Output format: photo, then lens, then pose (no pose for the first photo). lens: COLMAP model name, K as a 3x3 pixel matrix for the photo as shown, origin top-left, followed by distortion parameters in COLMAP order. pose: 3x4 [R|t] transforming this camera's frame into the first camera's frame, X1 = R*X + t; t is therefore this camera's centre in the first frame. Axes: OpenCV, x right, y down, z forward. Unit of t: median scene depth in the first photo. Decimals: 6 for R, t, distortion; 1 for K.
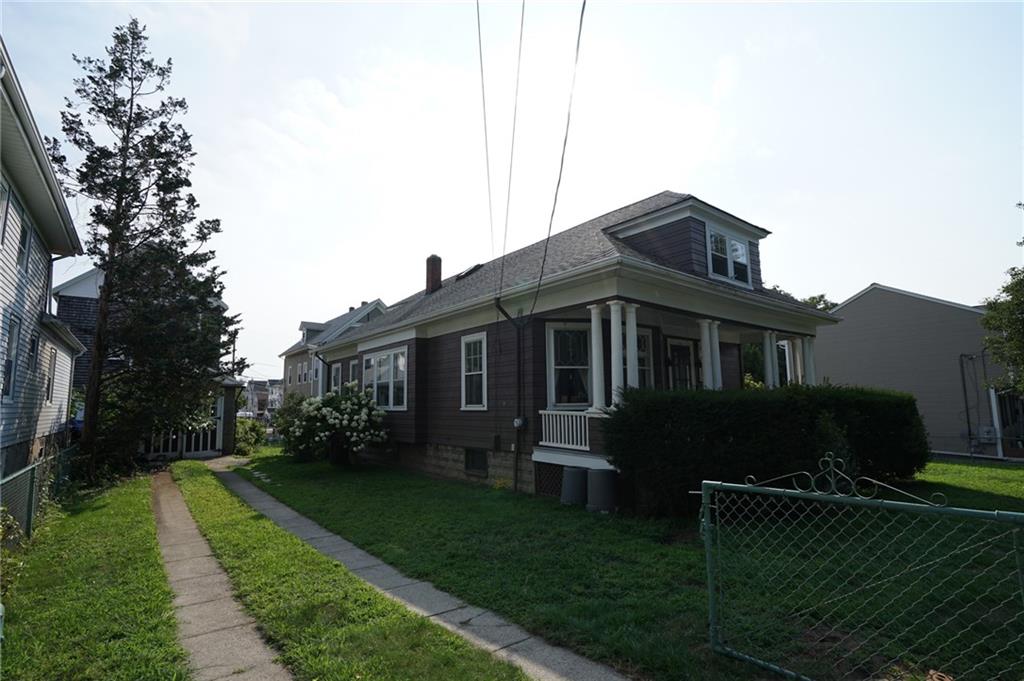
lens RADIAL K [[475.2, 0, 516.4], [0, 475.2, 348.3], [0, 0, 1]] dist [-0.046949, 0.015517]
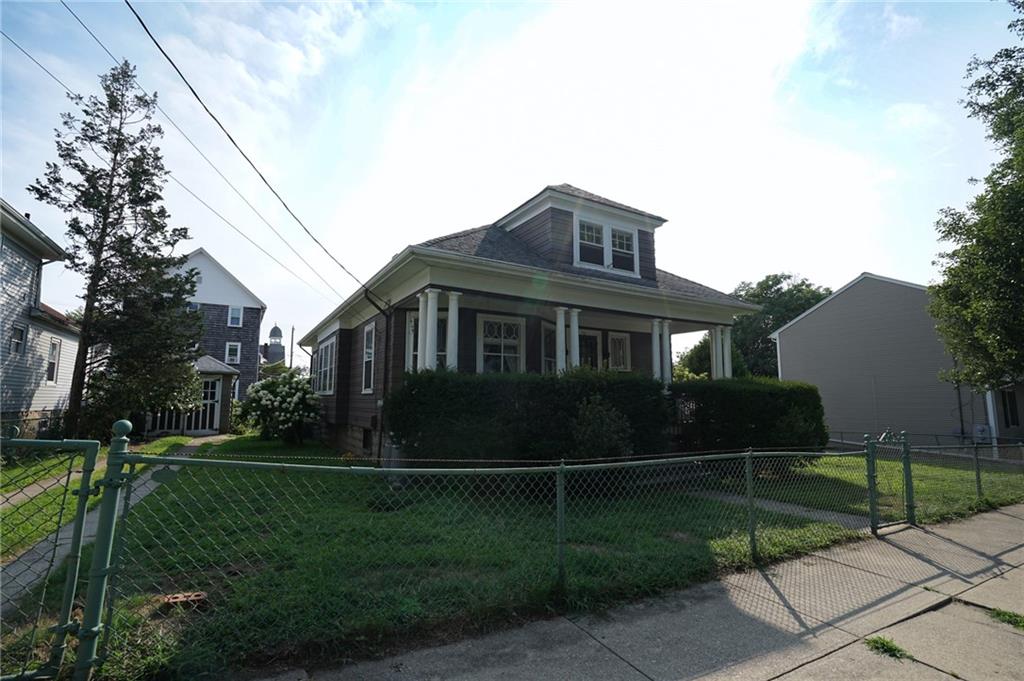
lens RADIAL K [[475.2, 0, 510.8], [0, 475.2, 336.8], [0, 0, 1]] dist [-0.046949, 0.015517]
pose [[0.990066, -0.001684, -0.140596, 0.337150], [-0.000308, 0.999900, -0.014143, 0.013251], [0.140606, 0.014045, 0.989966, -0.028558]]
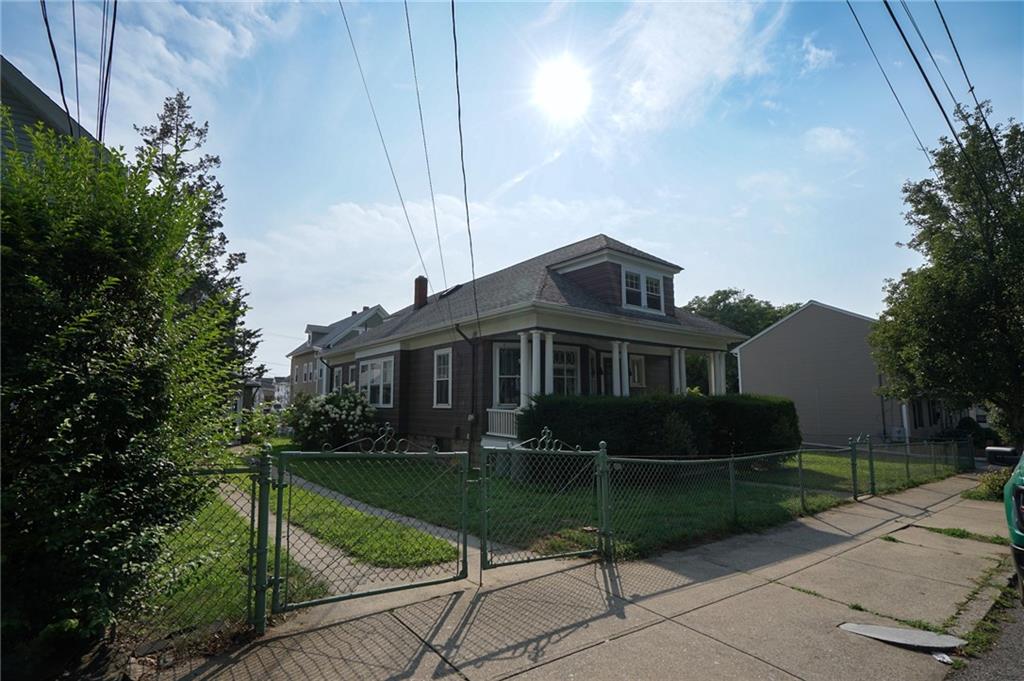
lens RADIAL K [[475.2, 0, 514.8], [0, 475.2, 343.5], [0, 0, 1]] dist [-0.046949, 0.015517]
pose [[0.999894, 0.008984, -0.011449, 0.104122], [-0.009077, 0.999926, -0.008116, -0.031444], [0.011375, 0.008219, 0.999902, -0.248554]]
